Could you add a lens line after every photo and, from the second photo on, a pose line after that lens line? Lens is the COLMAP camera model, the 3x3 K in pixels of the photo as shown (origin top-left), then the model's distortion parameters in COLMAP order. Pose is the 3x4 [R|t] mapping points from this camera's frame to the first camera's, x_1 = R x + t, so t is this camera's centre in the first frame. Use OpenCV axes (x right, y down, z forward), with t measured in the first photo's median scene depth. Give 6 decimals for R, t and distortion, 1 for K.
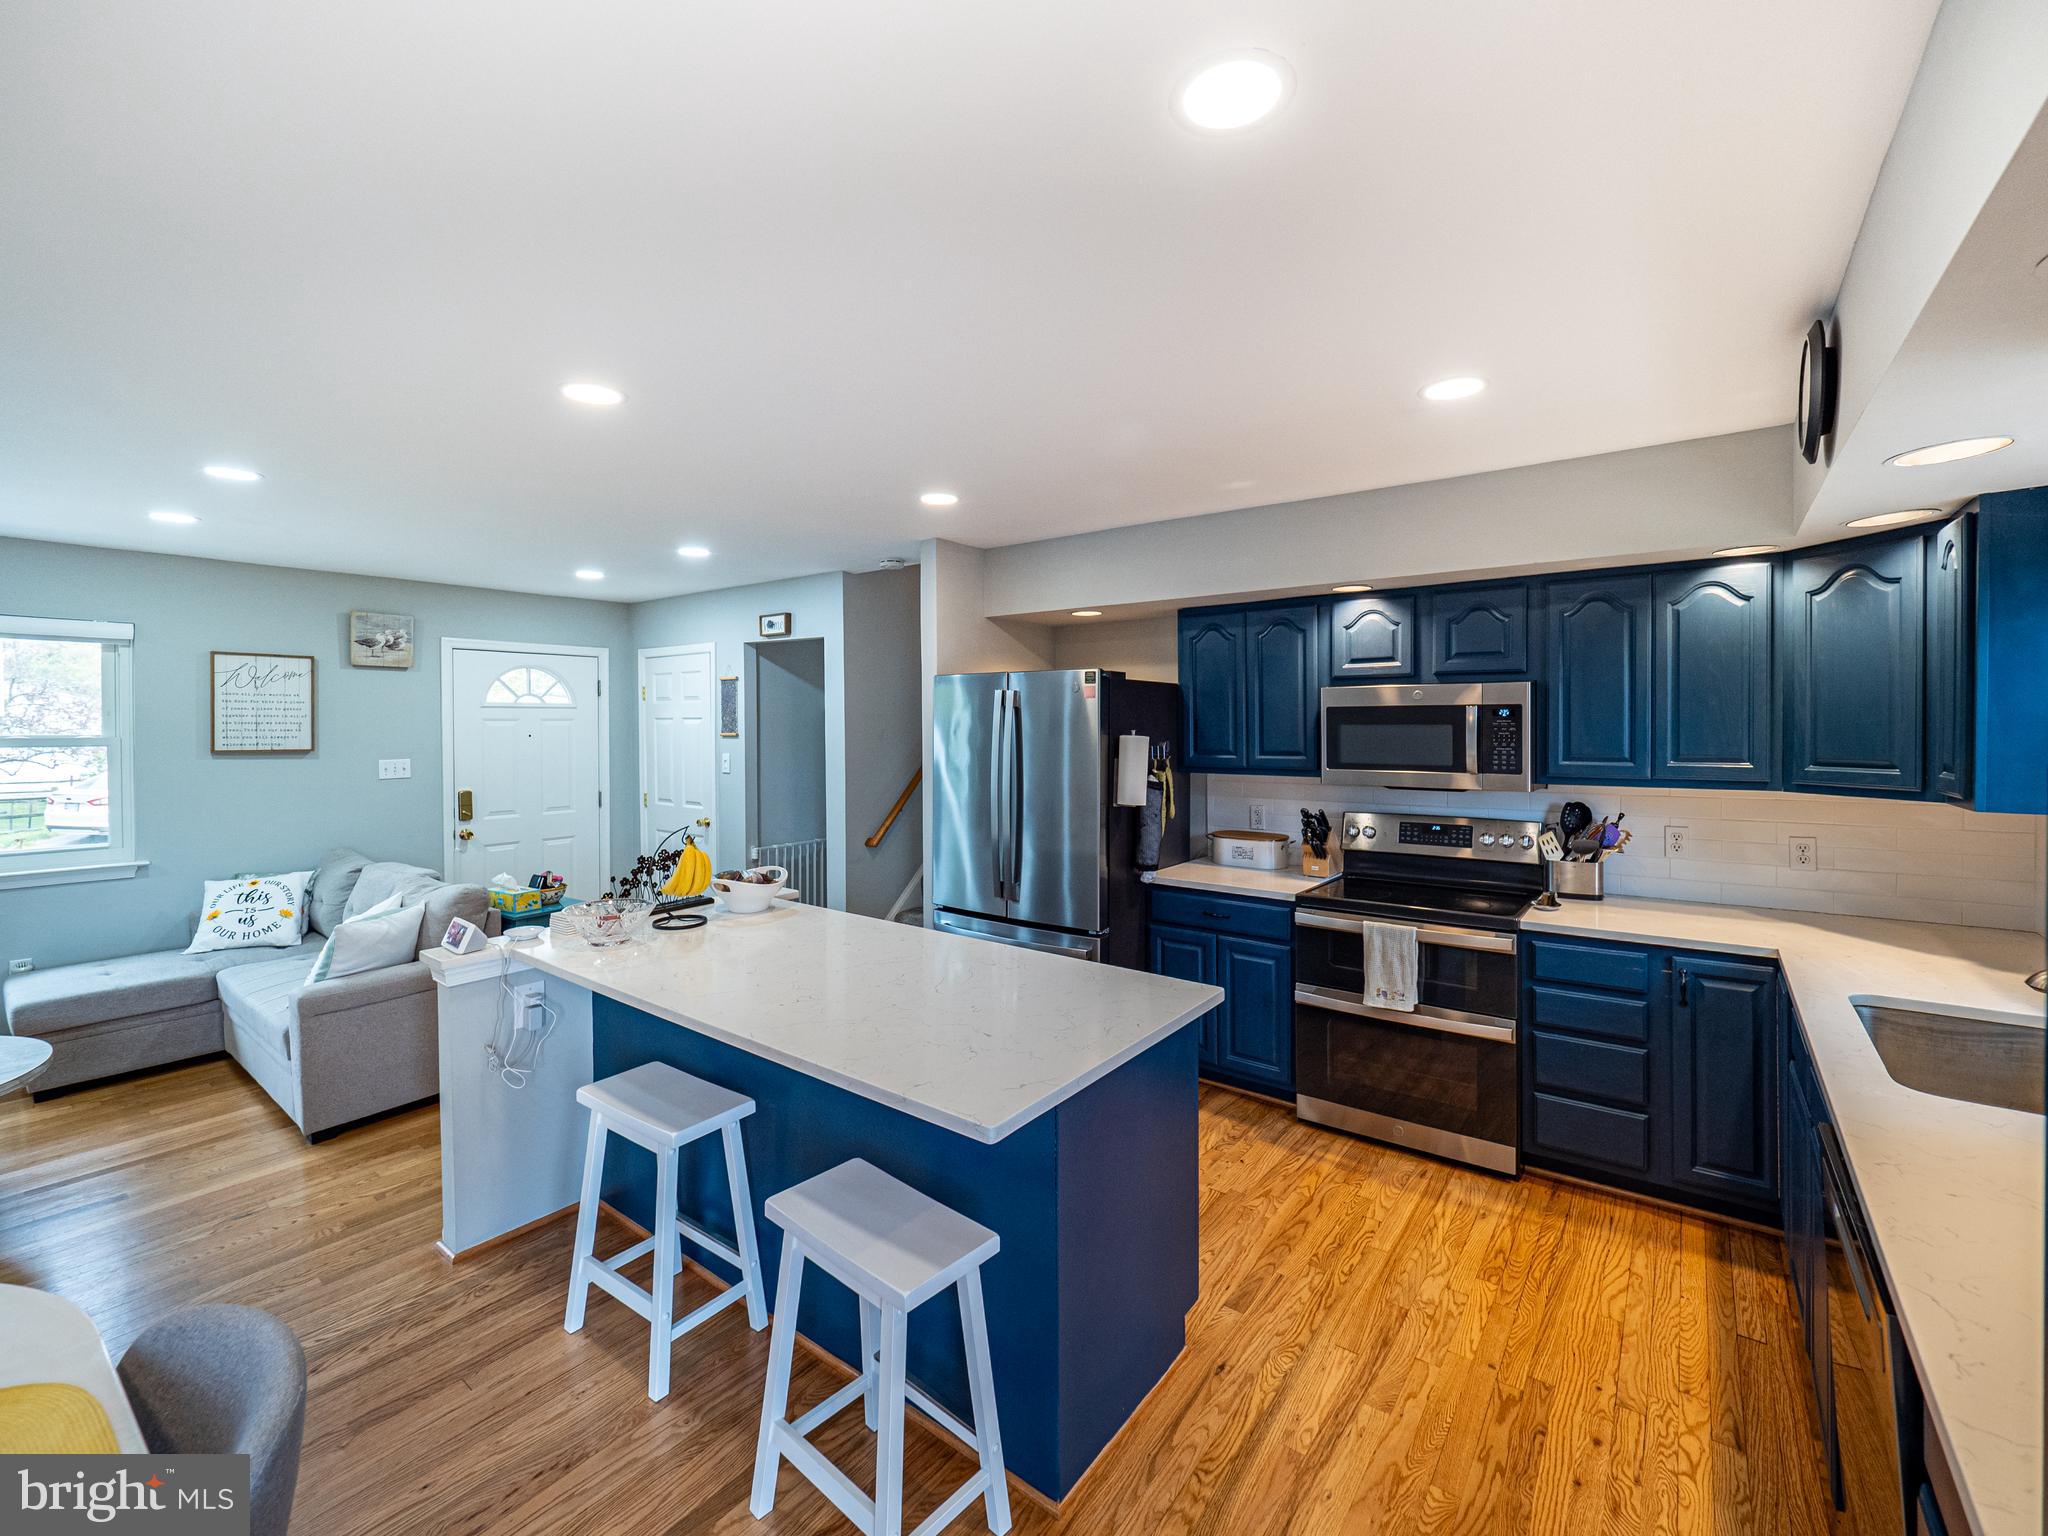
lens RADIAL K [[887.6, 0, 1024.0], [0, 887.6, 768.0], [0, 0, 1]] dist [-0.003190, -0.000152]
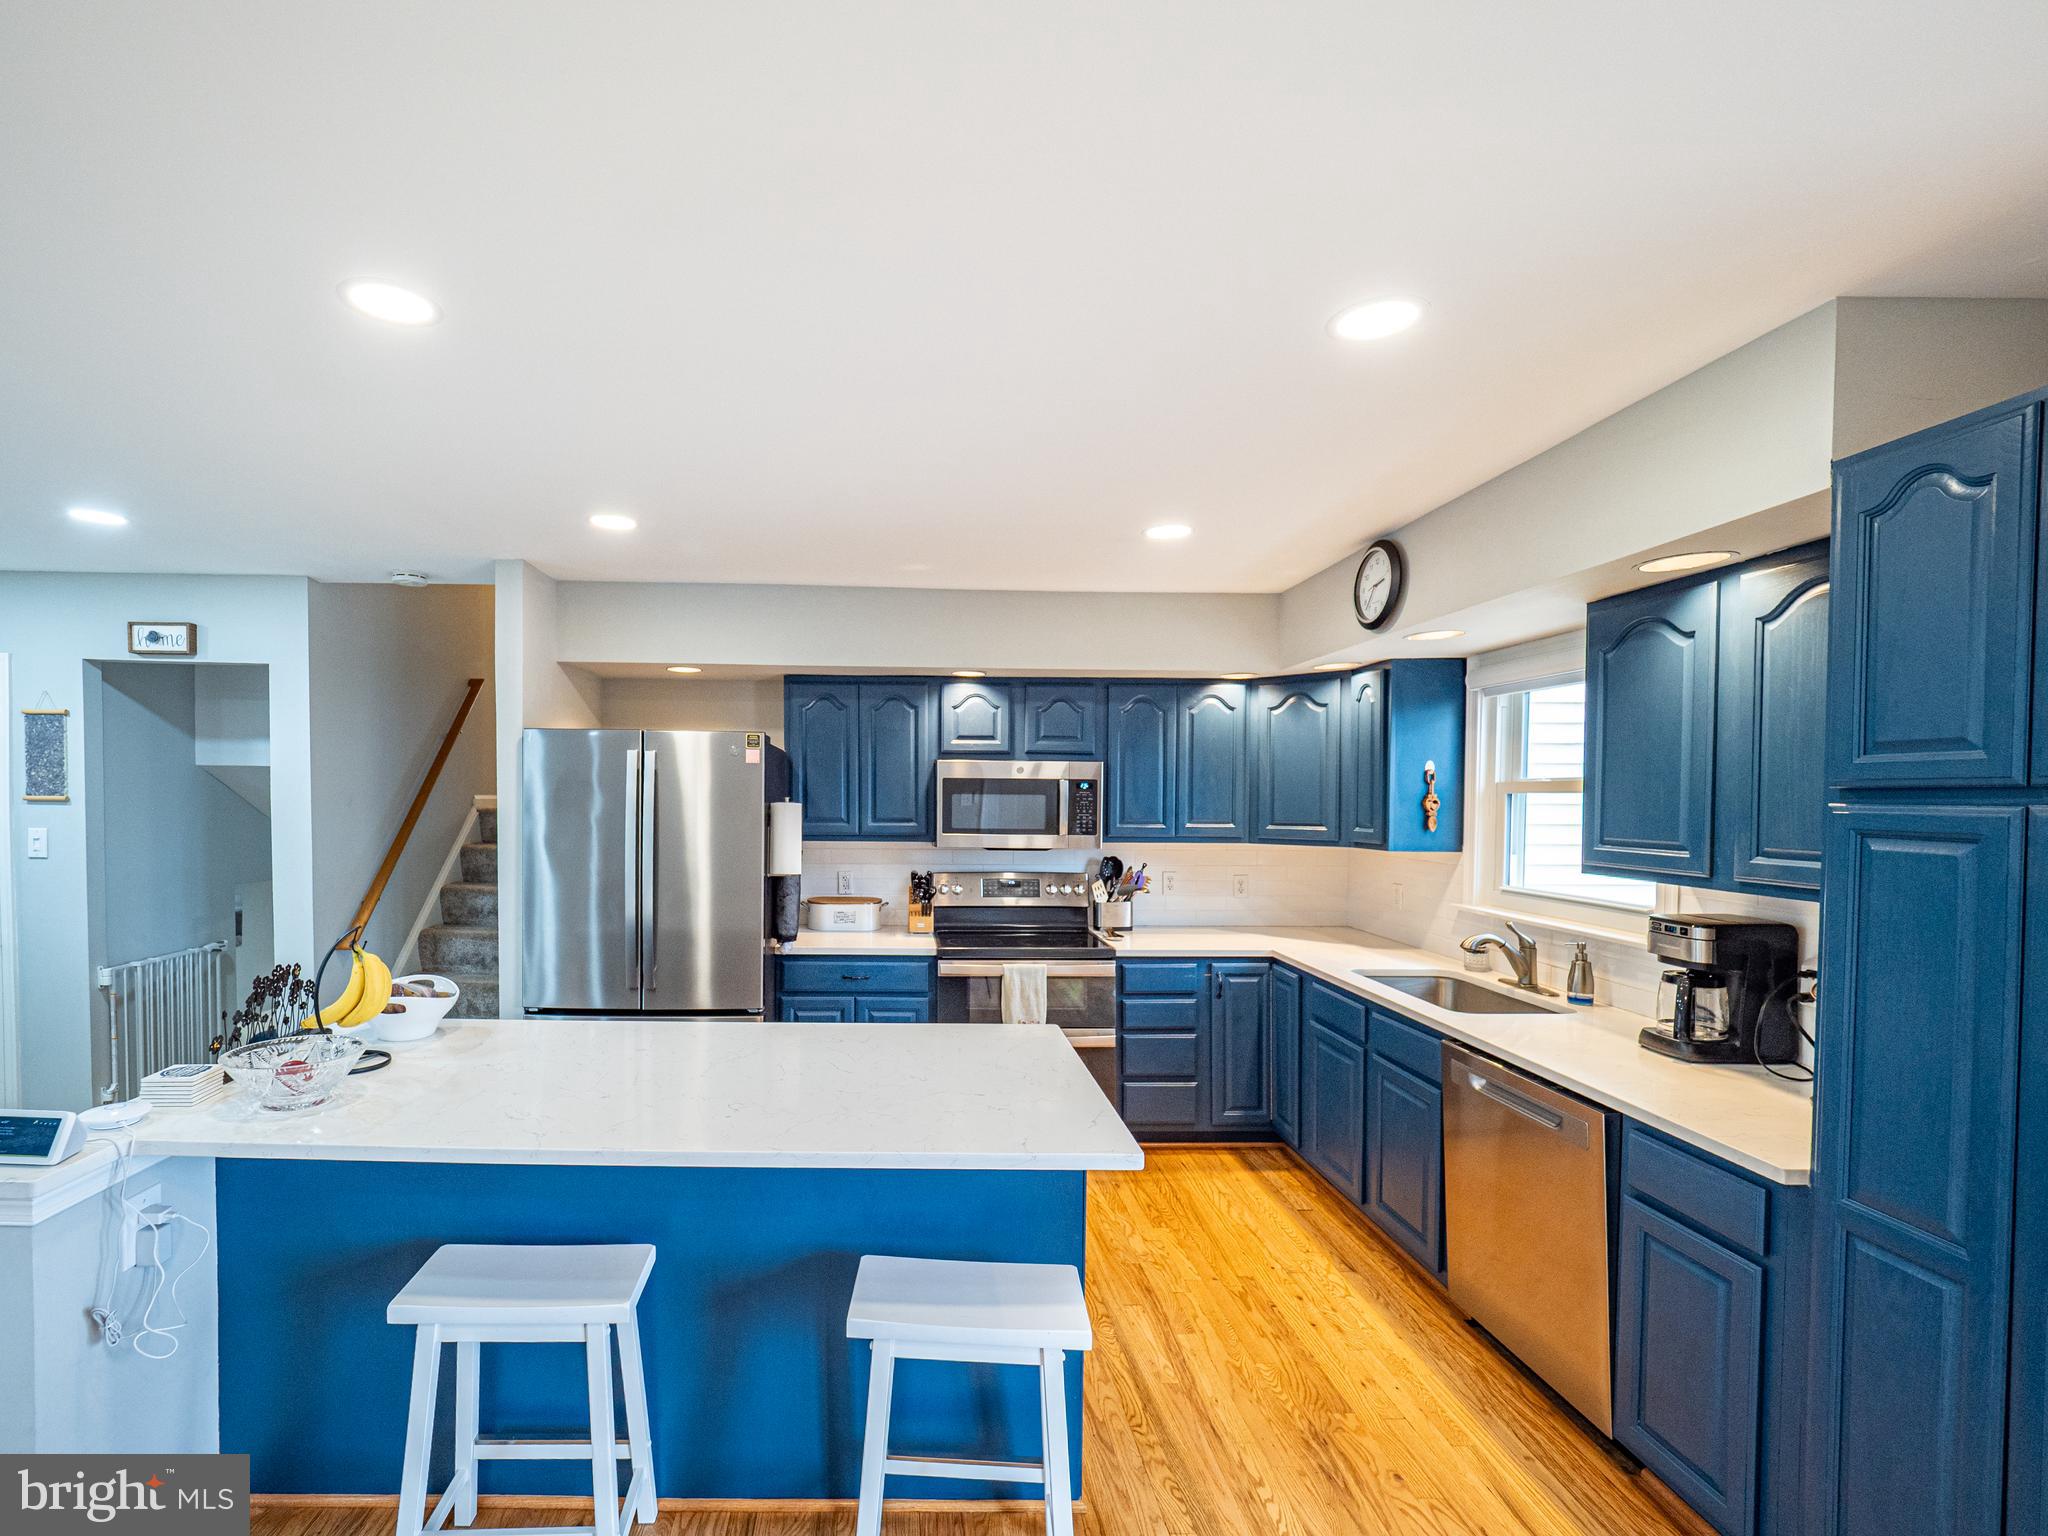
lens RADIAL K [[881.2, 0, 1039.7], [0, 881.2, 843.4], [0, 0, 1]] dist [0.004825, -0.000129]
pose [[0.782654, -0.023711, 0.622005, -0.258118], [0.019251, 0.999718, 0.013887, -0.000163], [-0.622159, 0.001105, 0.782890, 0.067301]]
